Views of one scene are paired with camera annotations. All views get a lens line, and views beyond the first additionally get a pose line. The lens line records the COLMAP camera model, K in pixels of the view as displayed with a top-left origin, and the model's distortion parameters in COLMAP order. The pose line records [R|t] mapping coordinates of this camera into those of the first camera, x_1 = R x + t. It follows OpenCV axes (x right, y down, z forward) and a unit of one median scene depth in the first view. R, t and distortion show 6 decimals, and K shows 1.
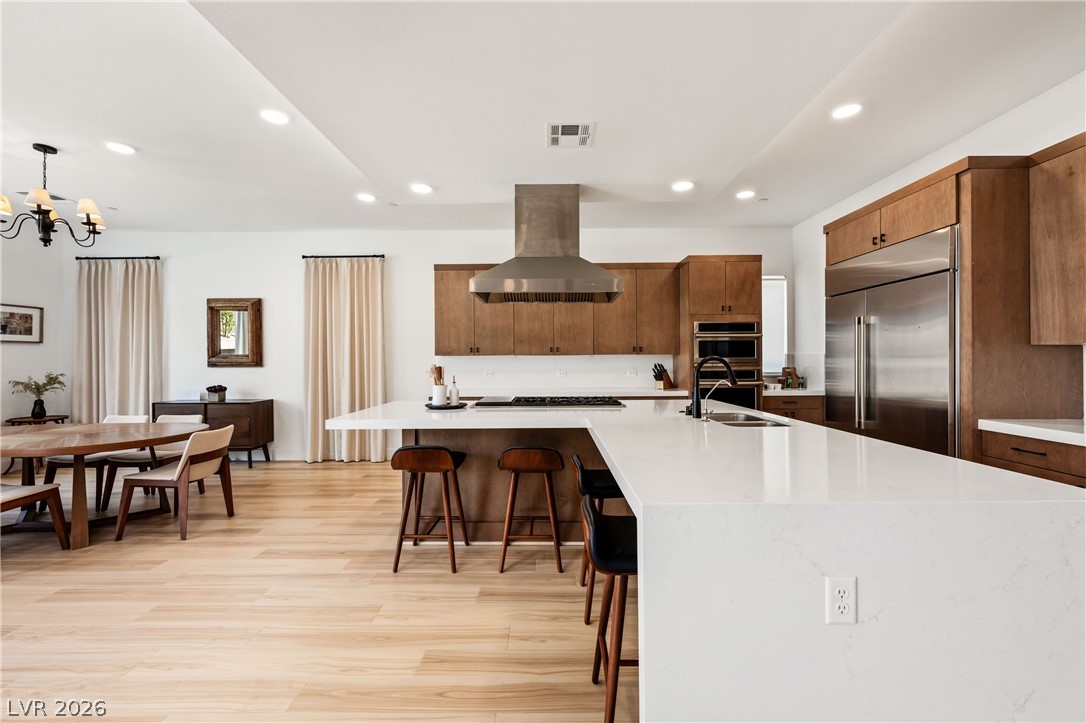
lens RADIAL K [[439.9, 0, 543.9], [0, 439.9, 358.9], [0, 0, 1]] dist [-0.000580, -0.000418]
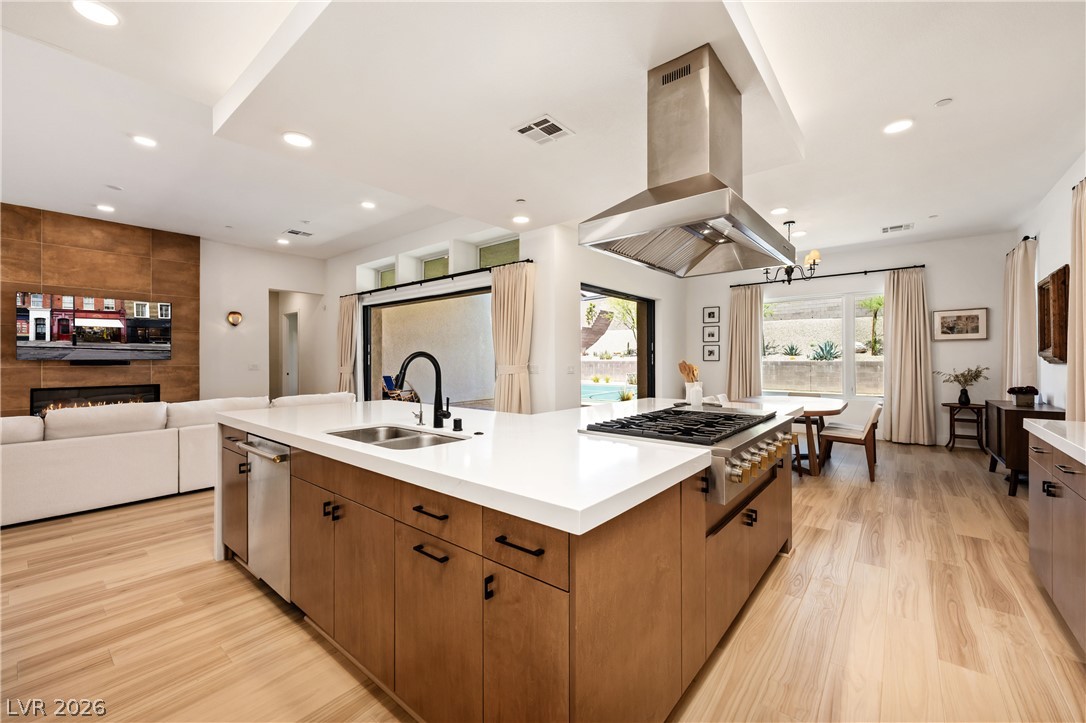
lens RADIAL K [[439.9, 0, 543.4], [0, 439.9, 360.2], [0, 0, 1]] dist [-0.000580, -0.000418]
pose [[-0.624206, 0.007628, -0.781223, 0.671893], [0.008100, 0.999962, 0.003292, 0.005760], [0.781218, -0.004273, -0.624244, 1.295802]]
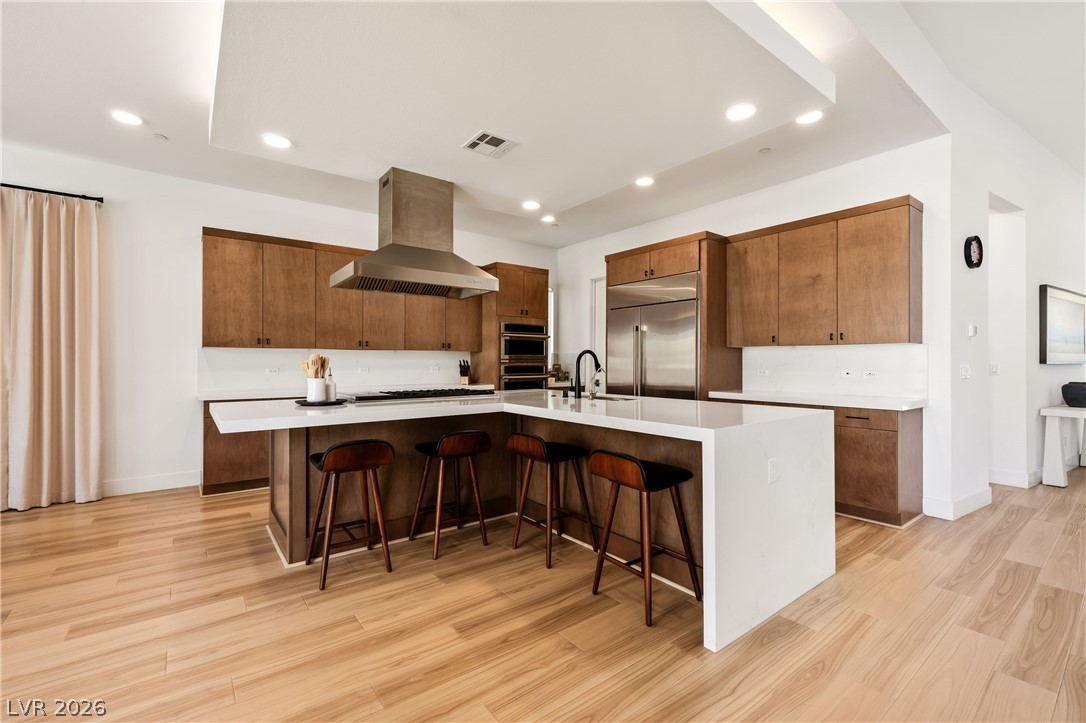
lens RADIAL K [[470.1, 0, 543.2], [0, 470.1, 362.5], [0, 0, 1]] dist [0.000676, -0.000521]
pose [[0.786451, 0.005664, 0.617627, -0.440497], [-0.006520, 0.999978, -0.000867, 0.025400], [-0.617619, -0.003345, 0.786470, -0.000886]]
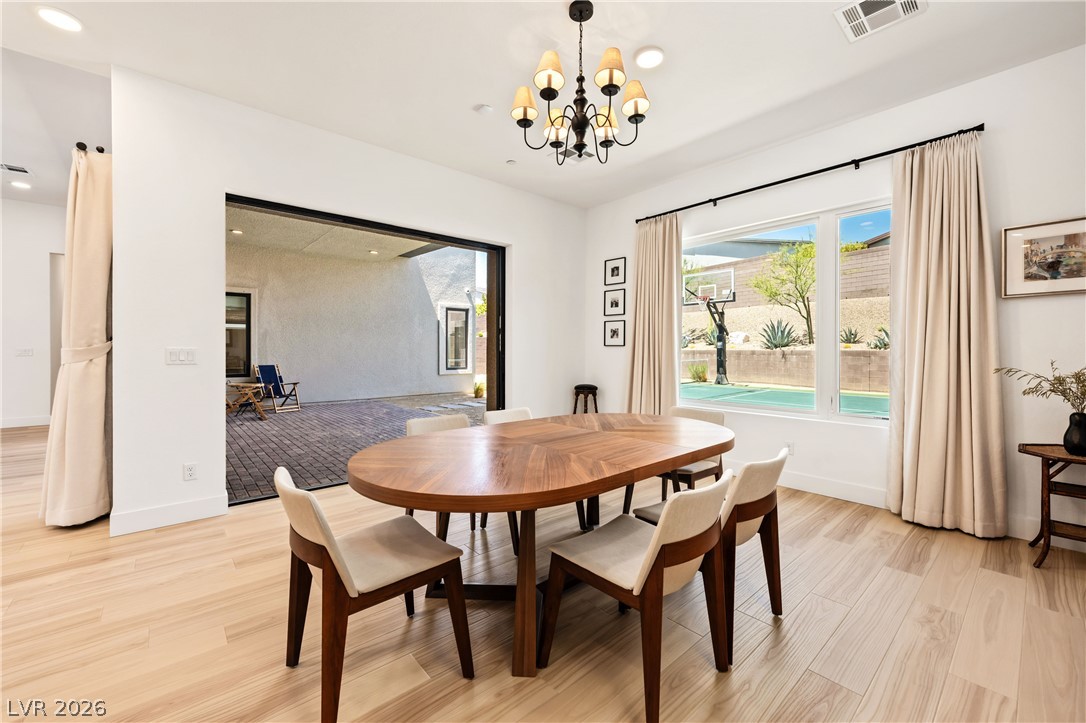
lens RADIAL K [[439.9, 0, 544.9], [0, 439.9, 354.6], [0, 0, 1]] dist [-0.000580, -0.000418]
pose [[-0.746072, 0.010678, -0.665780, -0.645661], [0.003677, 0.999922, 0.011916, 0.035991], [0.665855, 0.006442, -0.746053, 1.465856]]
